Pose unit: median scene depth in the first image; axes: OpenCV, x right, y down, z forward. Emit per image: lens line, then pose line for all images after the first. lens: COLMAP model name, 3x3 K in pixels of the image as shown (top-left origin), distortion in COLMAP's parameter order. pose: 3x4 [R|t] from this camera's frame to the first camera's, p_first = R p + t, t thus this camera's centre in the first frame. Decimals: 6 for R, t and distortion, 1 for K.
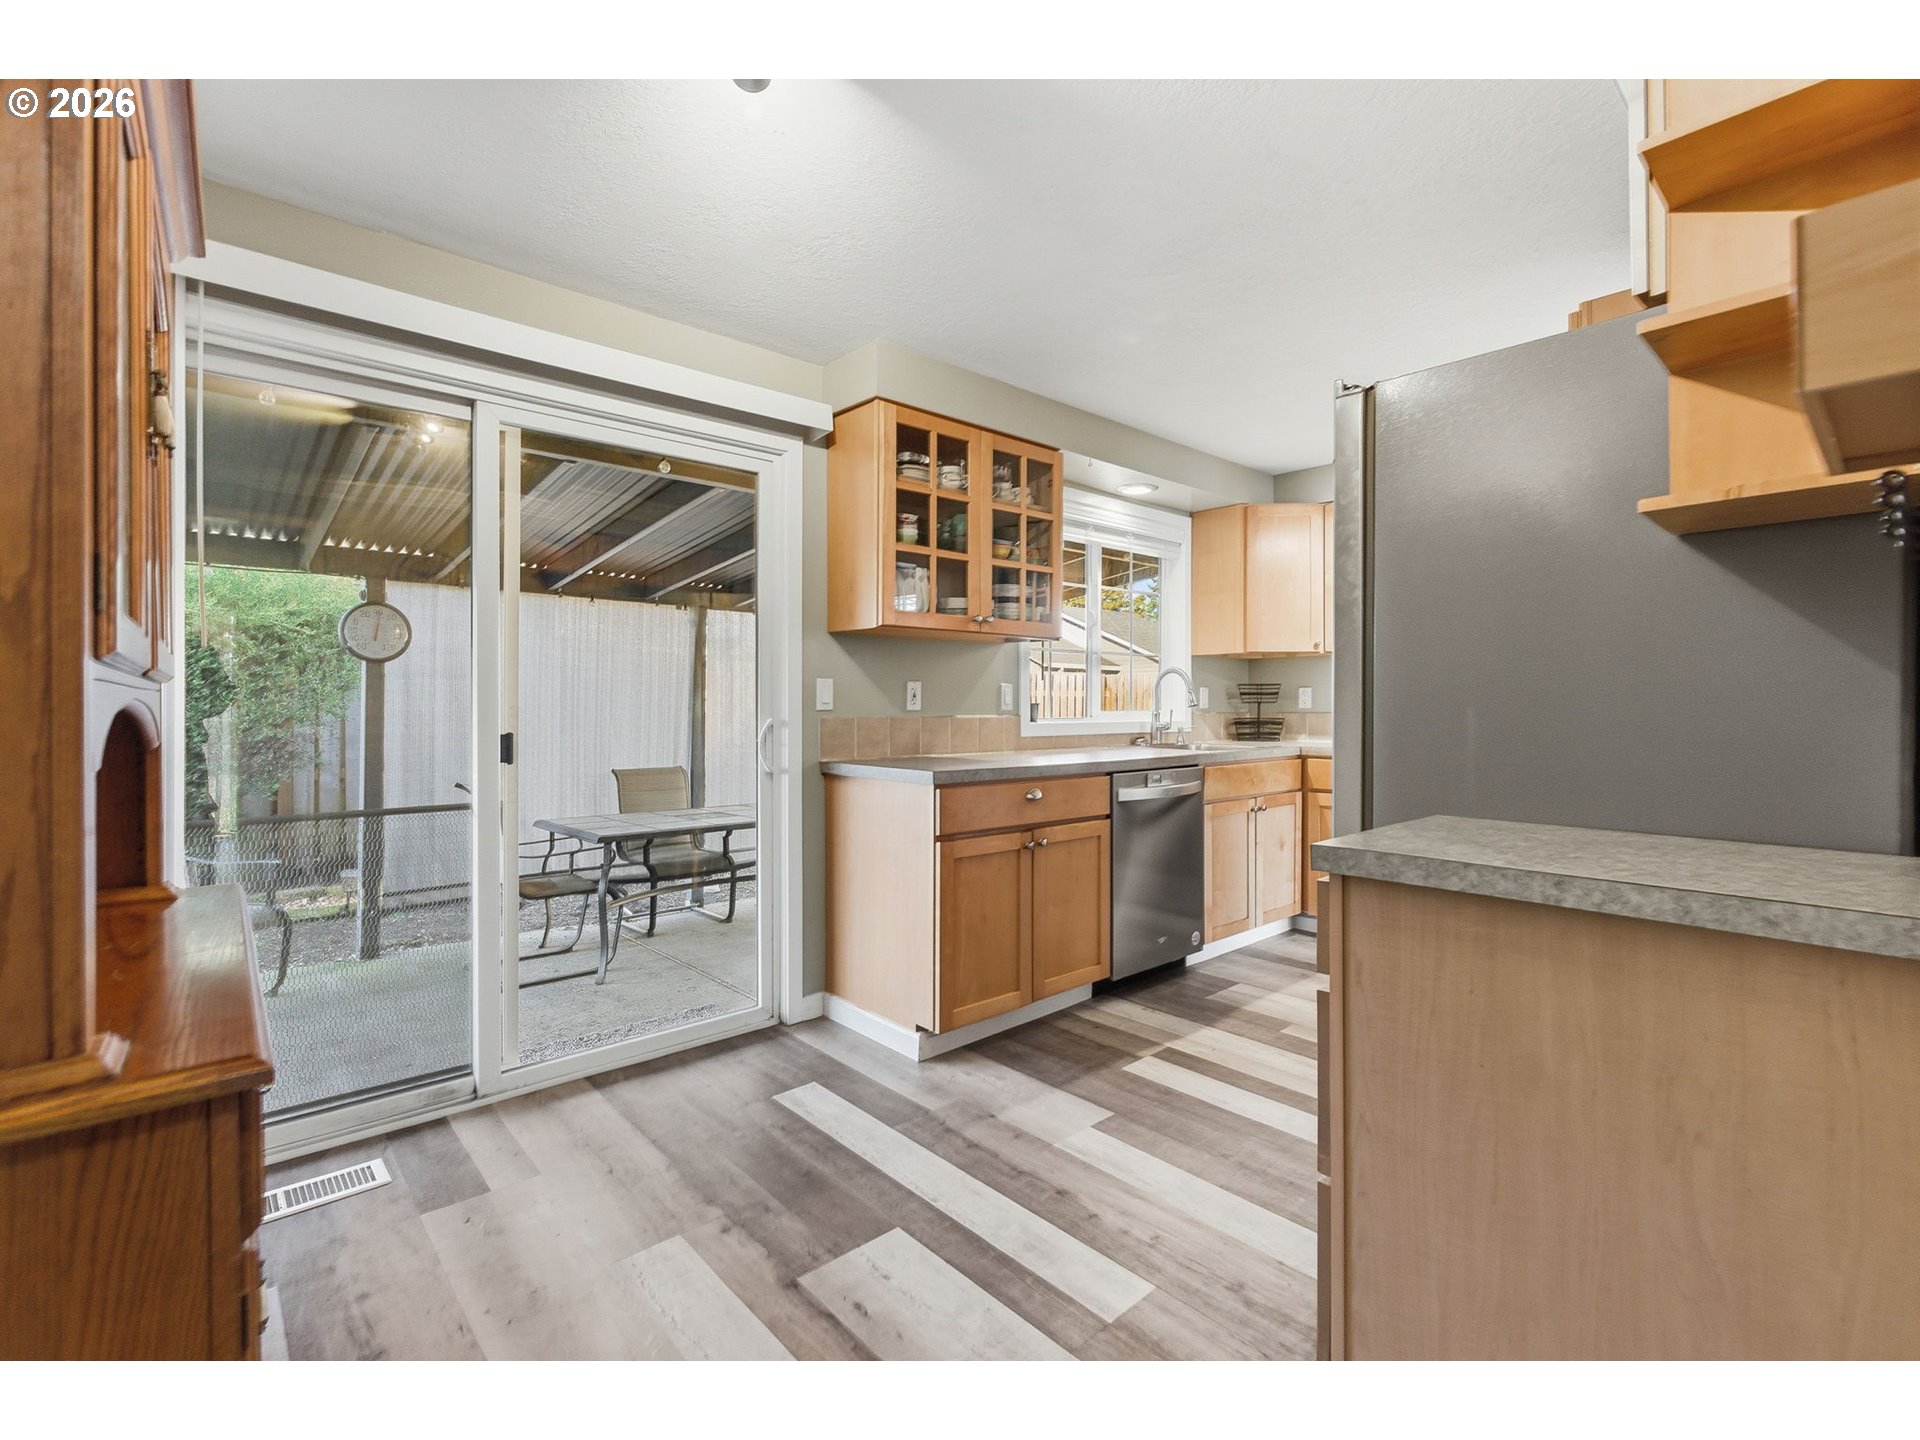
lens RADIAL K [[874.4, 0, 991.2], [0, 874.4, 704.3], [0, 0, 1]] dist [-0.002242, -0.000301]
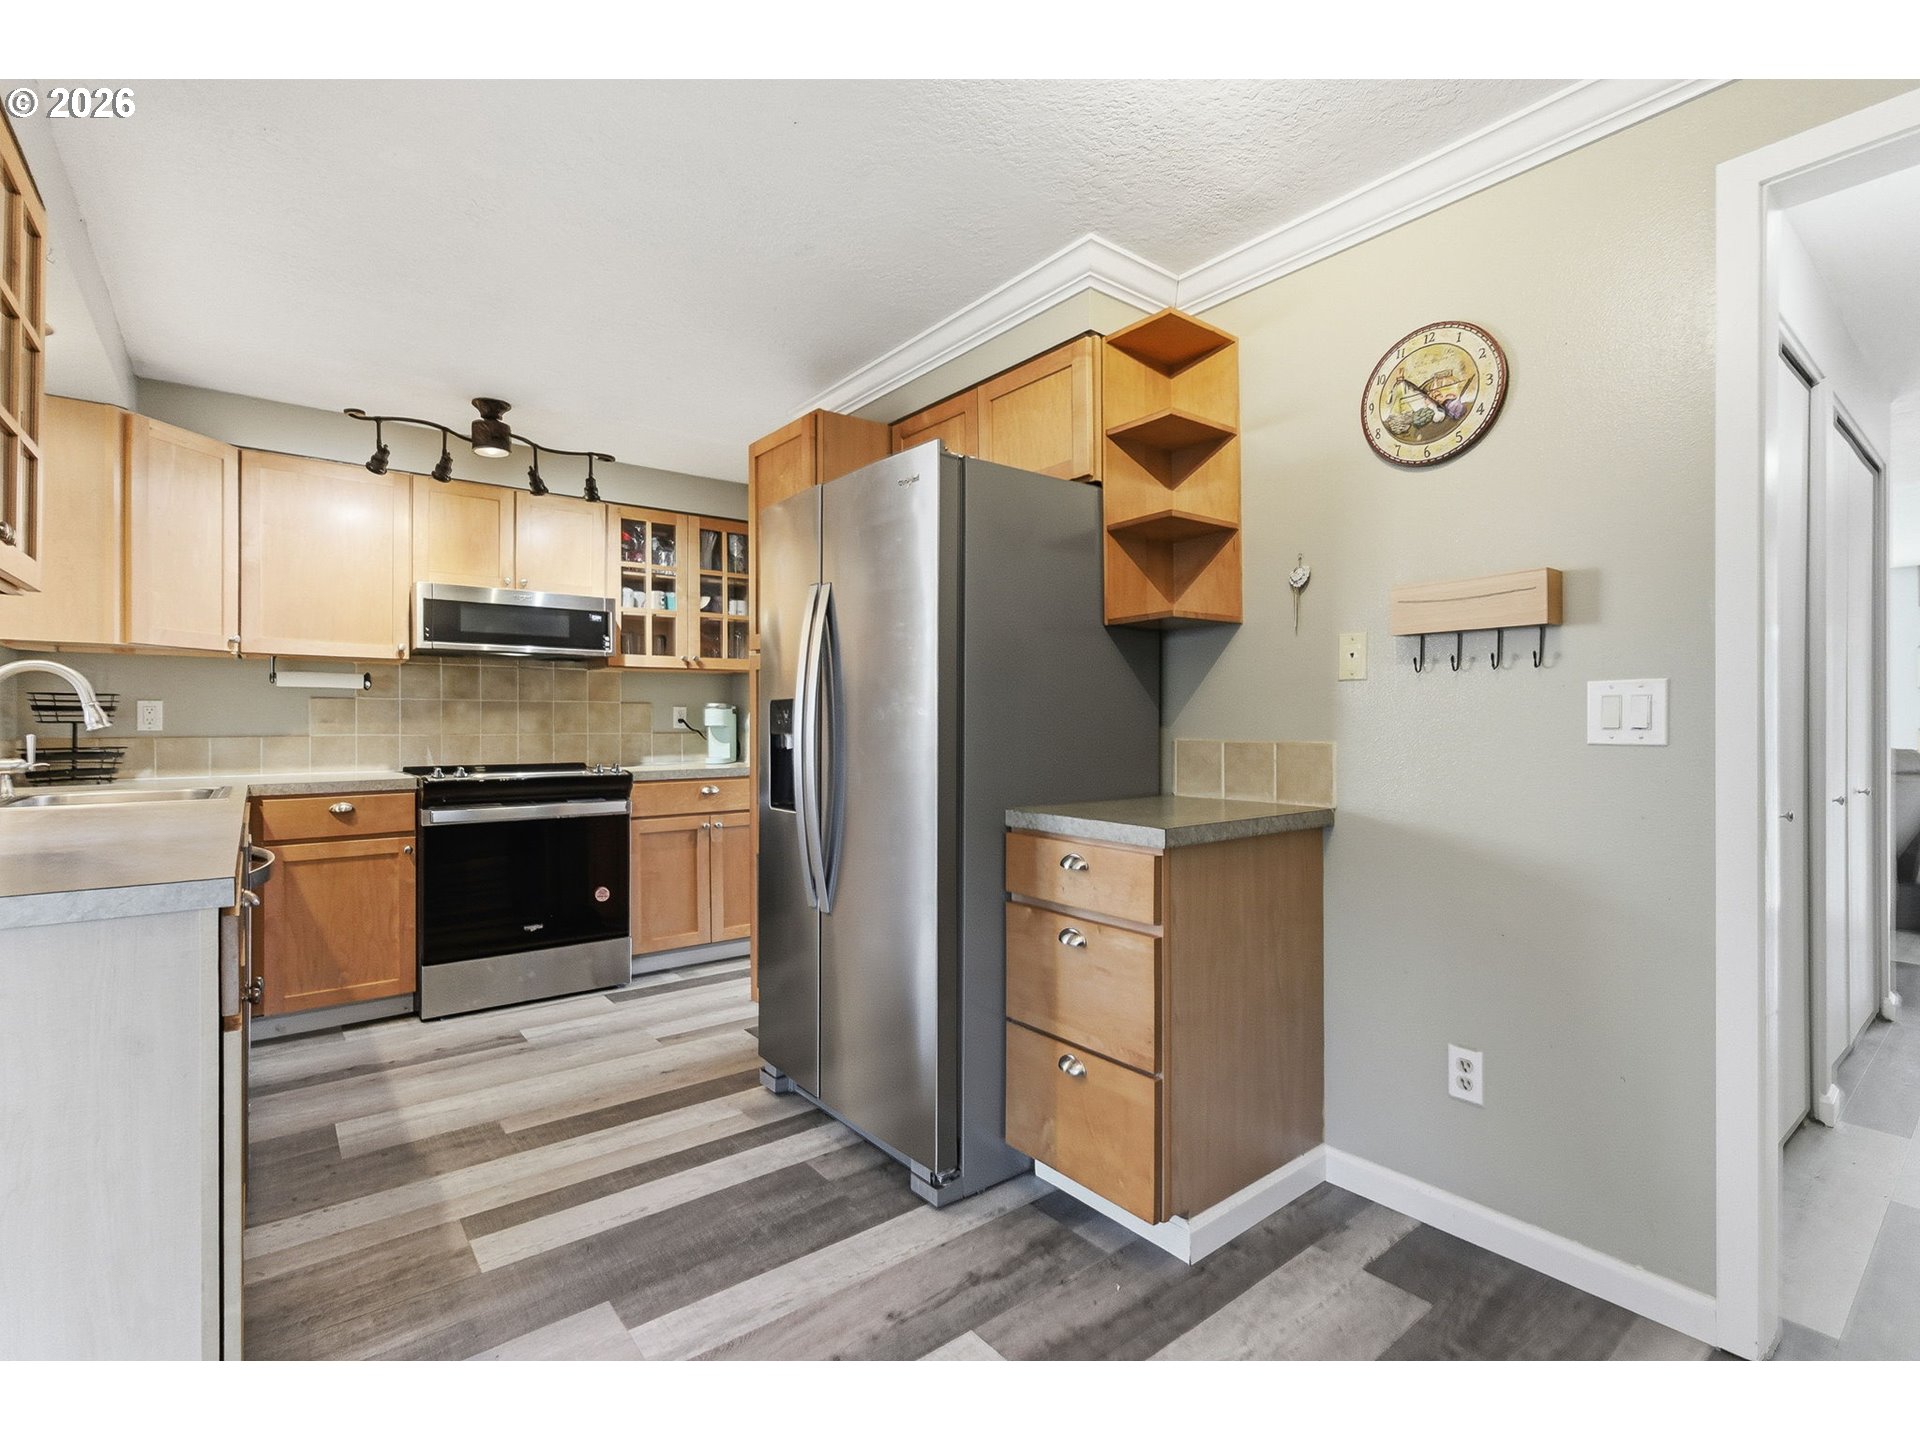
lens RADIAL K [[874.4, 0, 960.0], [0, 874.4, 720.0], [0, 0, 1]] dist [0.002316, -0.000006]
pose [[0.092517, -0.001367, 0.995710, -0.414658], [0.003073, 0.999995, 0.001088, -0.004008], [-0.995706, 0.002960, 0.092520, 0.493228]]
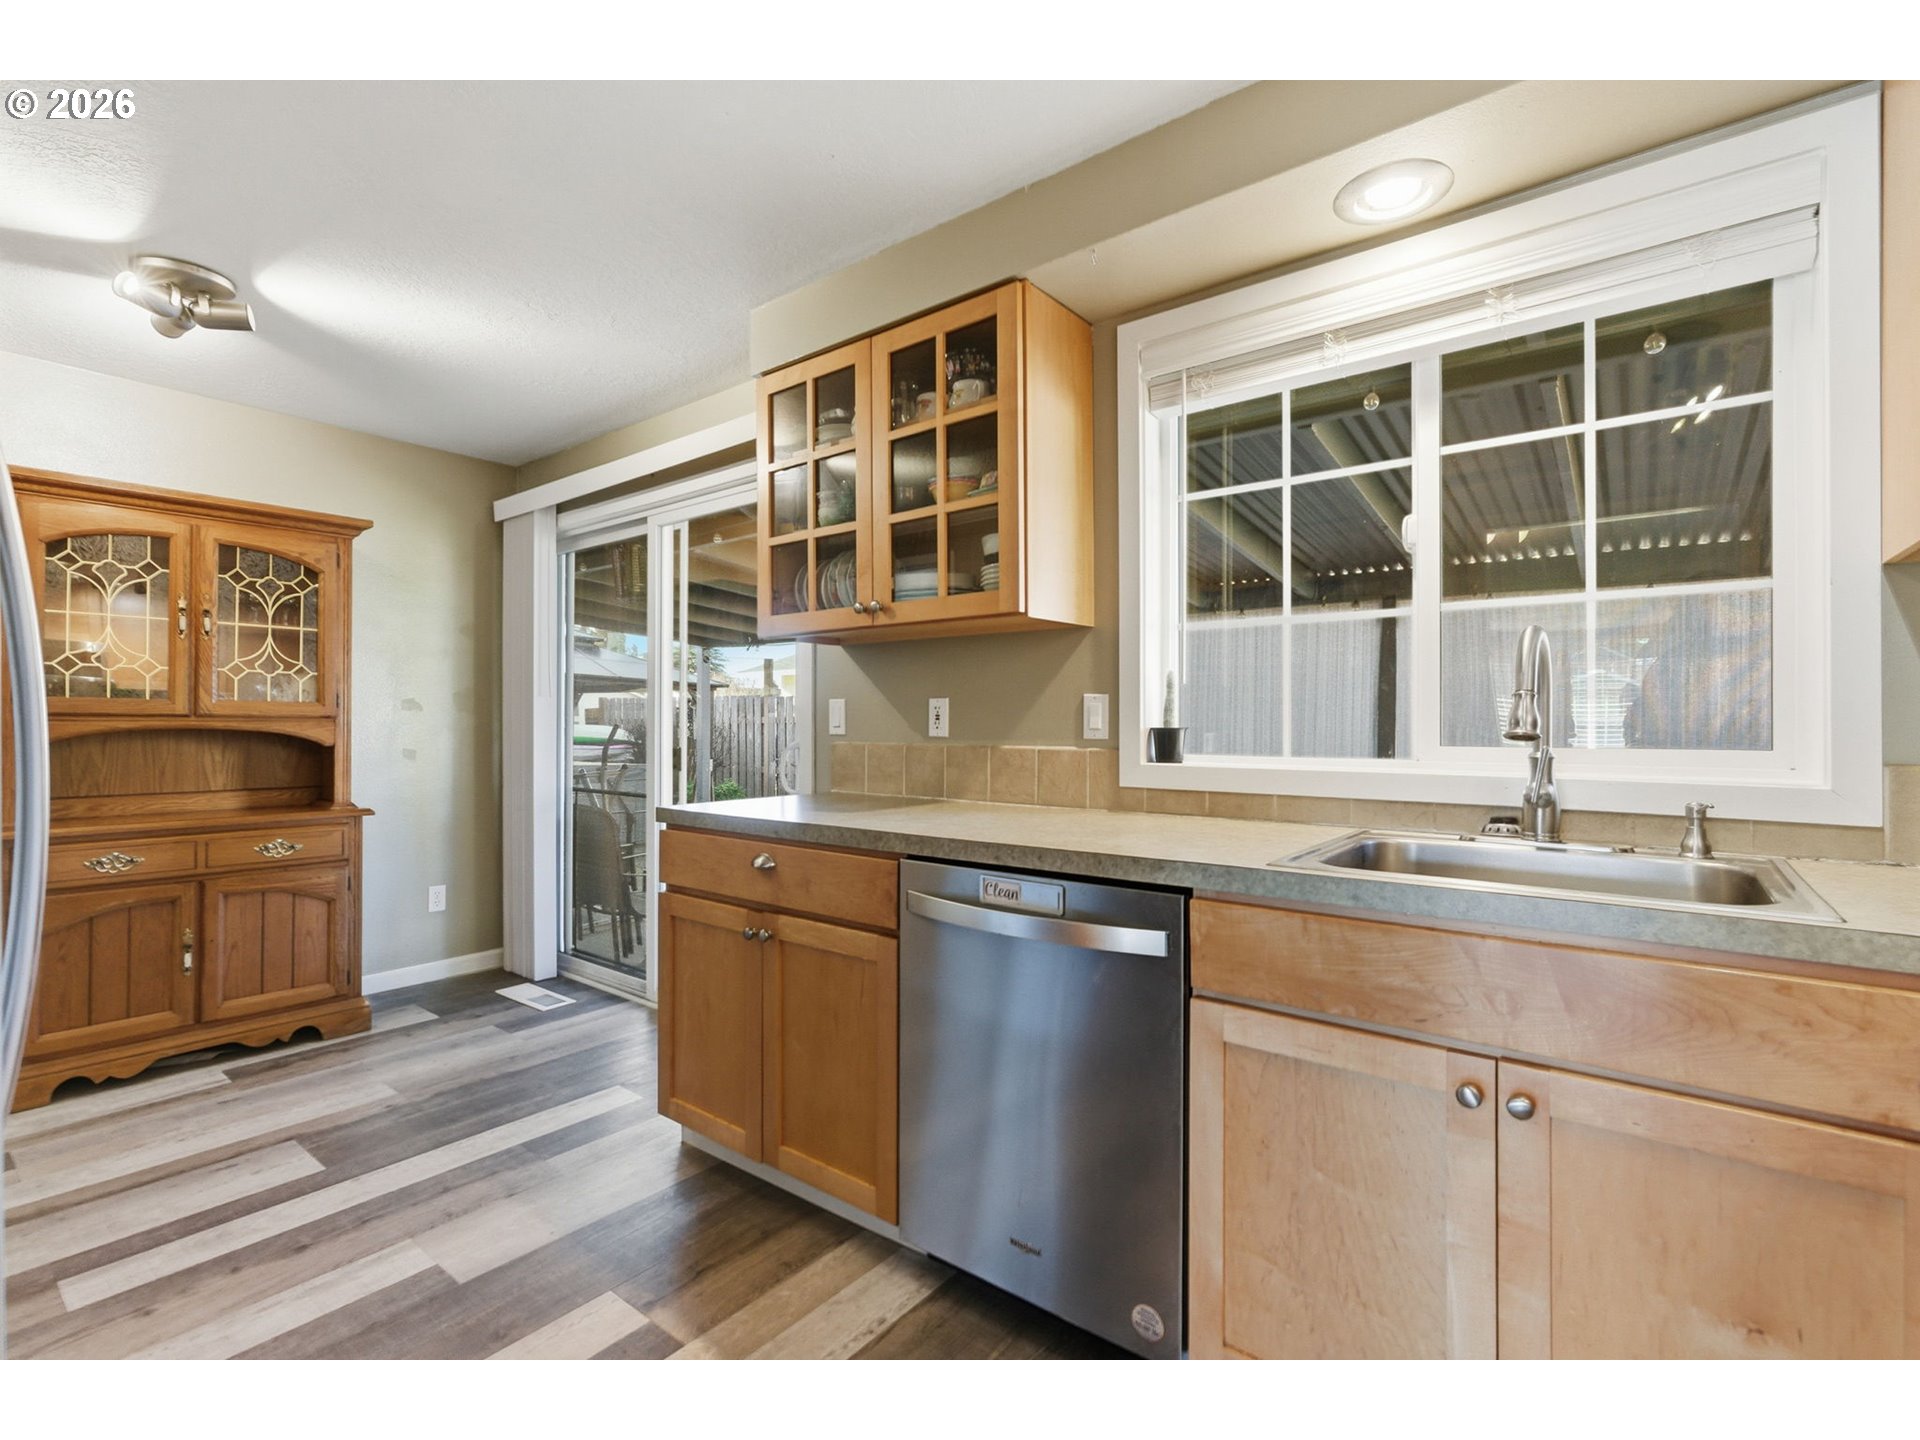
lens RADIAL K [[876.5, 0, 960.4], [0, 876.5, 722.3], [0, 0, 1]] dist [-0.000084, -0.000143]
pose [[0.148530, -0.003076, -0.988903, 0.714725], [-0.002361, 0.999991, -0.003465, -0.003000], [0.988905, 0.002850, 0.148522, 0.996263]]
